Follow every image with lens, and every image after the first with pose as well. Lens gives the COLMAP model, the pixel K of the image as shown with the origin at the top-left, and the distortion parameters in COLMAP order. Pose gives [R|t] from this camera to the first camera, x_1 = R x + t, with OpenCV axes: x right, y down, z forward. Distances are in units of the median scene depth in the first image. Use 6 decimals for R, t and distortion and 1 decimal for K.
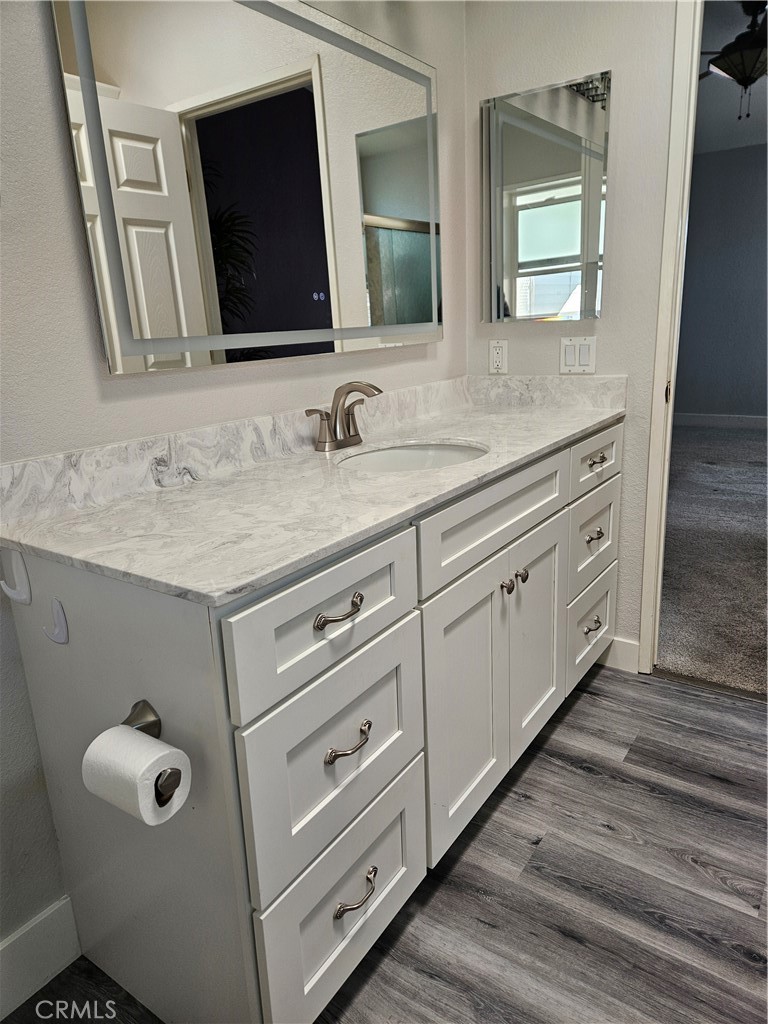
lens RADIAL K [[678.7, 0, 375.4], [0, 678.7, 509.3], [0, 0, 1]] dist [0.069135, -0.057881]
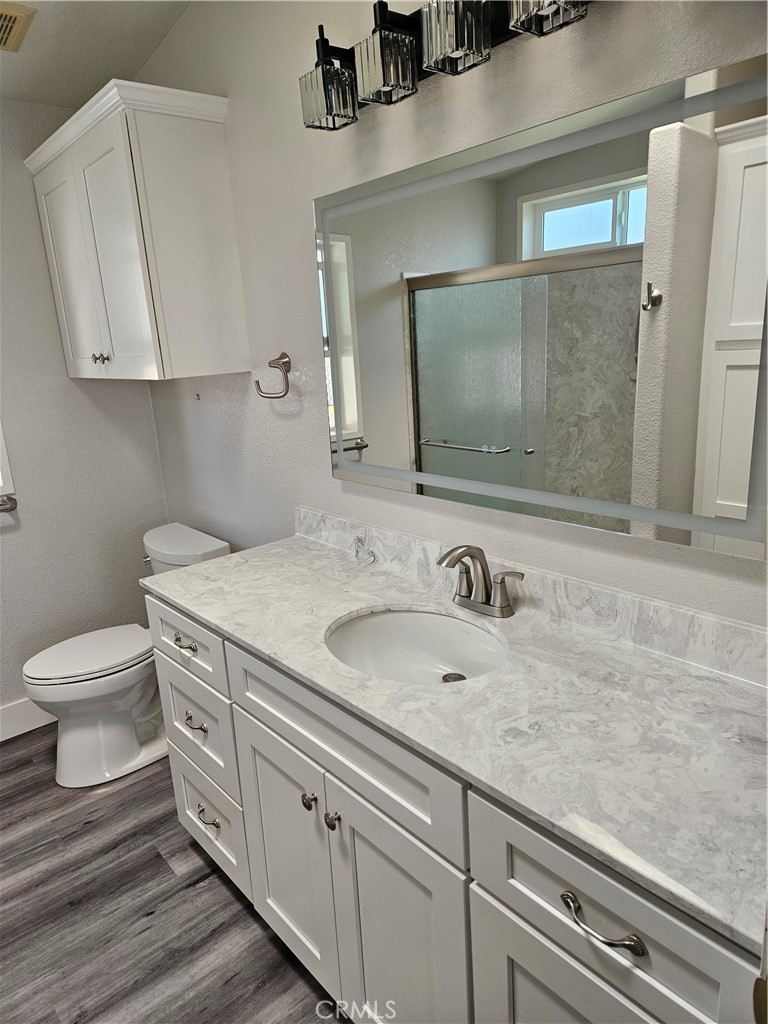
lens RADIAL K [[678.7, 0, 376.6], [0, 678.7, 508.9], [0, 0, 1]] dist [0.069135, -0.057881]
pose [[-0.242857, 0.294553, -0.924261, 1.004437], [-0.193275, 0.918991, 0.343658, -0.639980], [0.950613, 0.262097, -0.166253, 1.260332]]
